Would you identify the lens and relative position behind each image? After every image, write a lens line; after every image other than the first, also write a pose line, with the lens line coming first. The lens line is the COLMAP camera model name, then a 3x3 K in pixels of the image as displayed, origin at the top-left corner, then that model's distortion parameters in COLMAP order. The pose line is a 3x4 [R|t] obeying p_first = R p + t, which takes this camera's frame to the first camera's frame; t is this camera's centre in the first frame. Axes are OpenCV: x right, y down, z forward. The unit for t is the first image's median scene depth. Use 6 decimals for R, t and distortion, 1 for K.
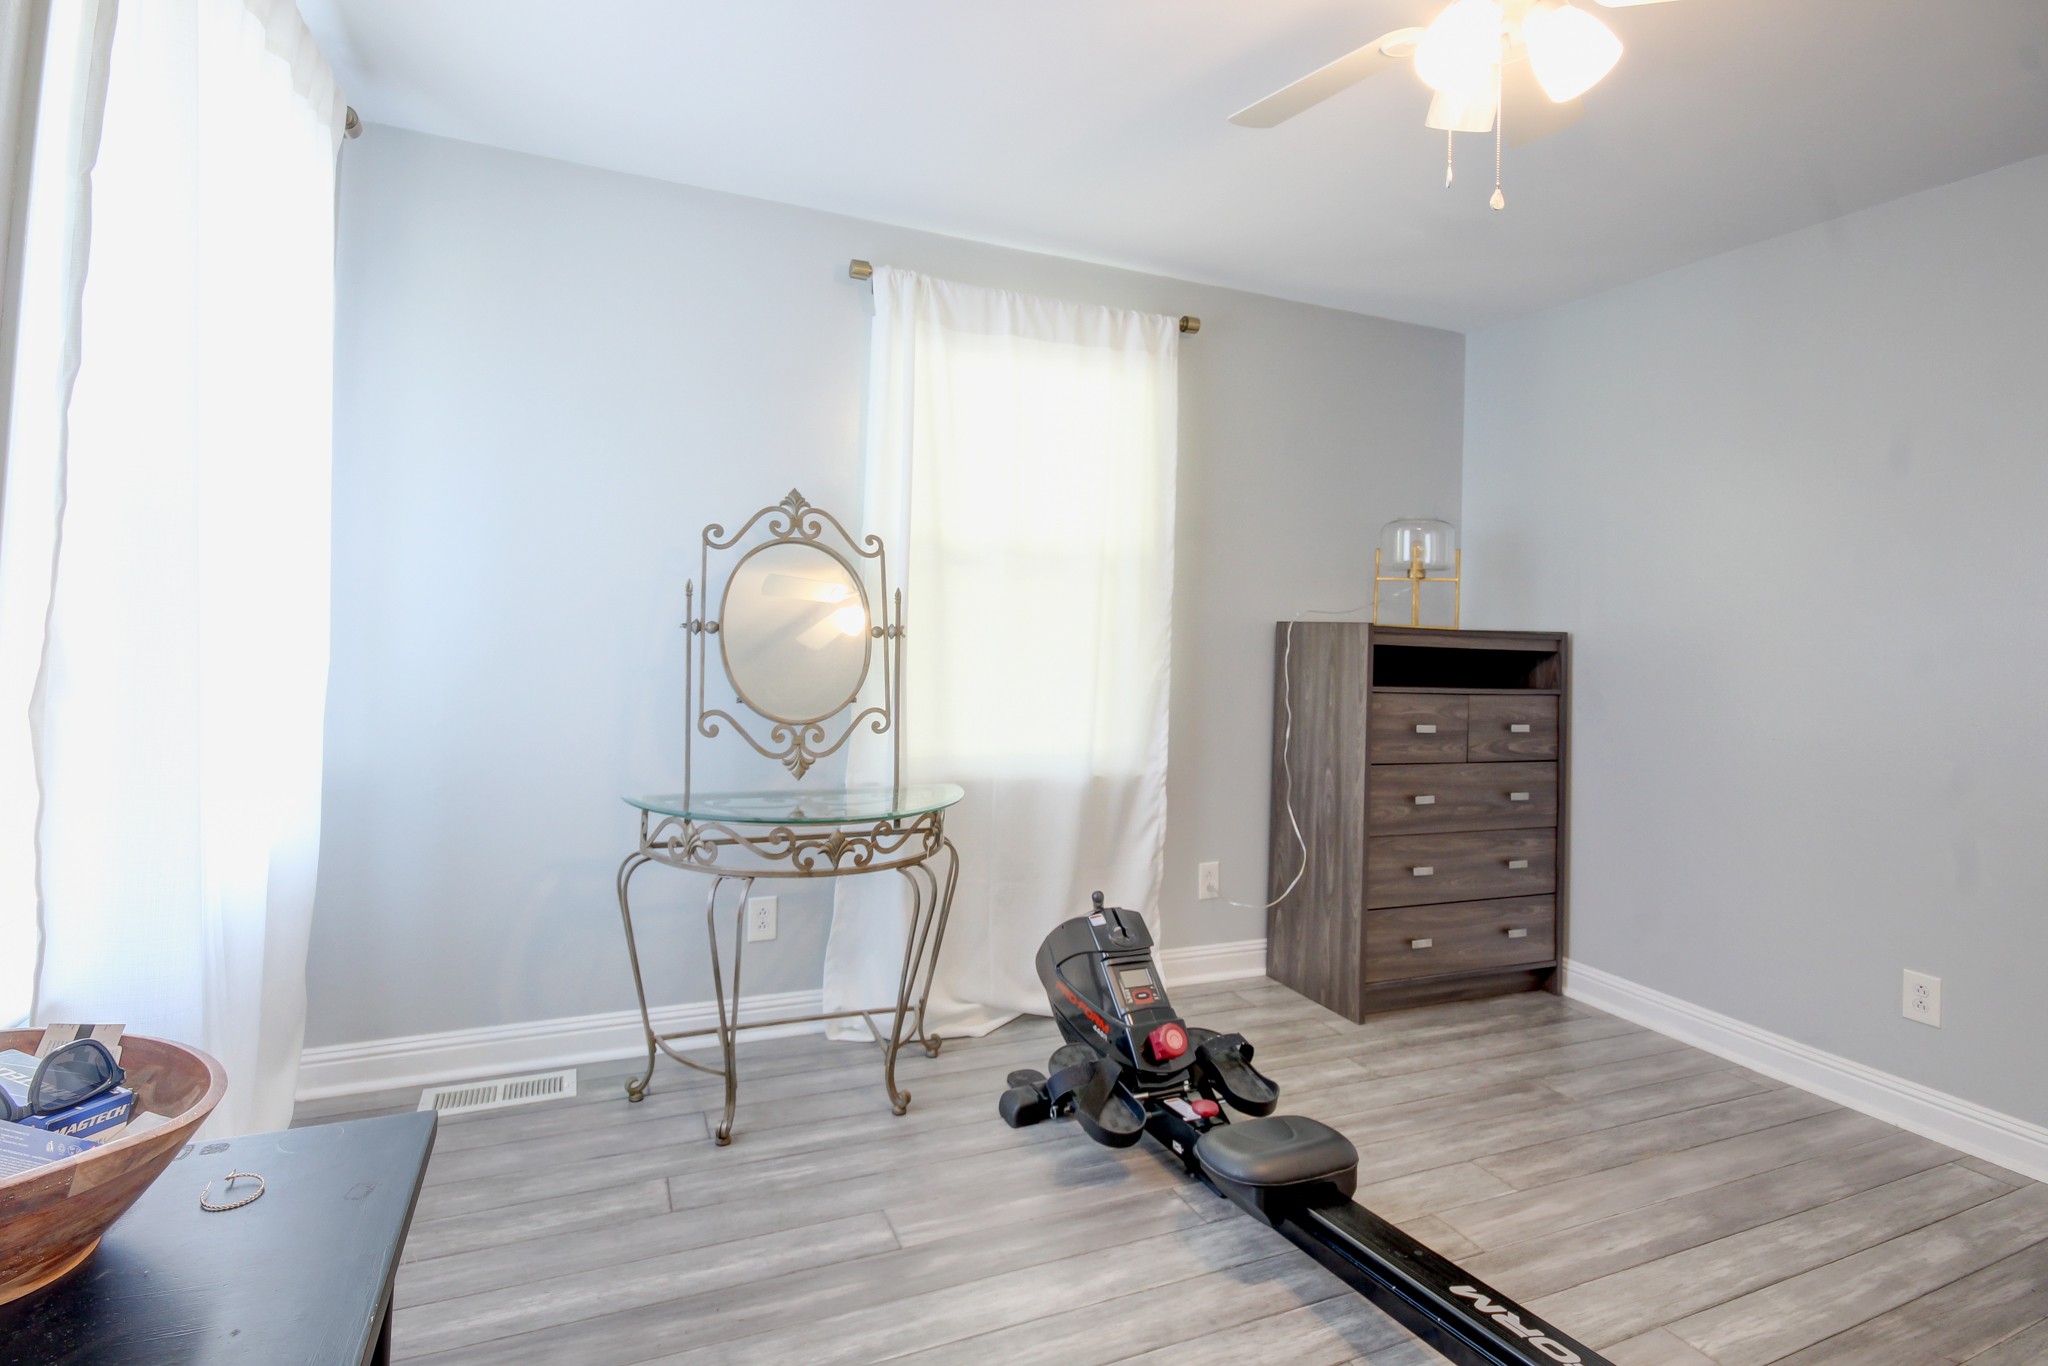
lens RADIAL K [[948.8, 0, 1021.5], [0, 948.8, 598.7], [0, 0, 1]] dist [0.000281, 0.000105]
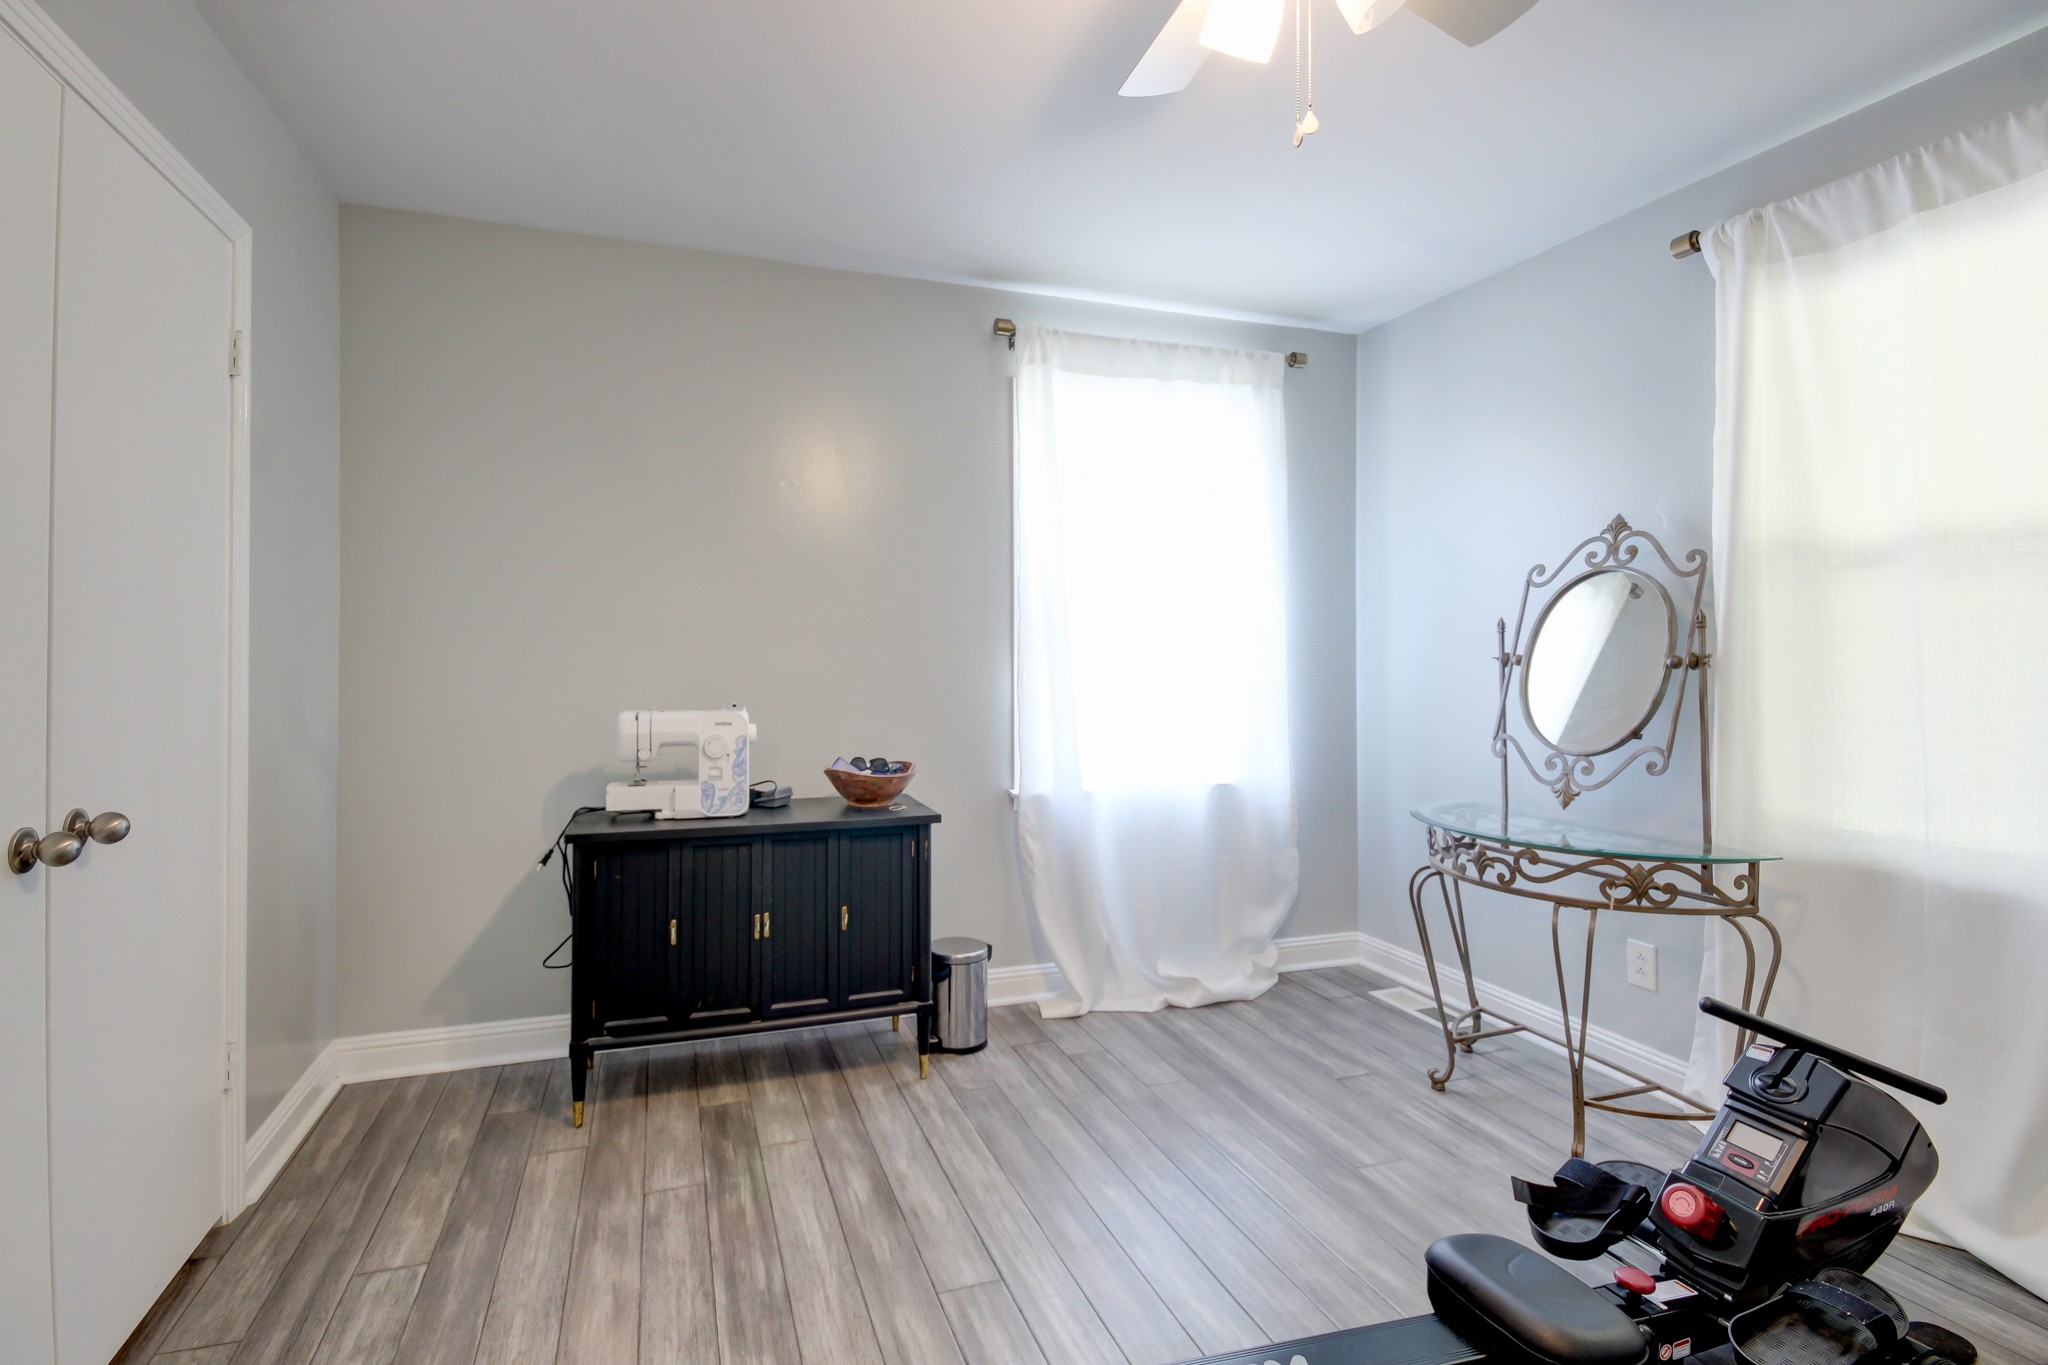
lens RADIAL K [[970.4, 0, 980.9], [0, 970.4, 654.3], [0, 0, 1]] dist [0.001518, 0.000260]
pose [[-0.068856, -0.028750, -0.997212, 0.819808], [0.024230, 0.999242, -0.030482, 0.041650], [0.997332, -0.026262, -0.068107, 0.444197]]
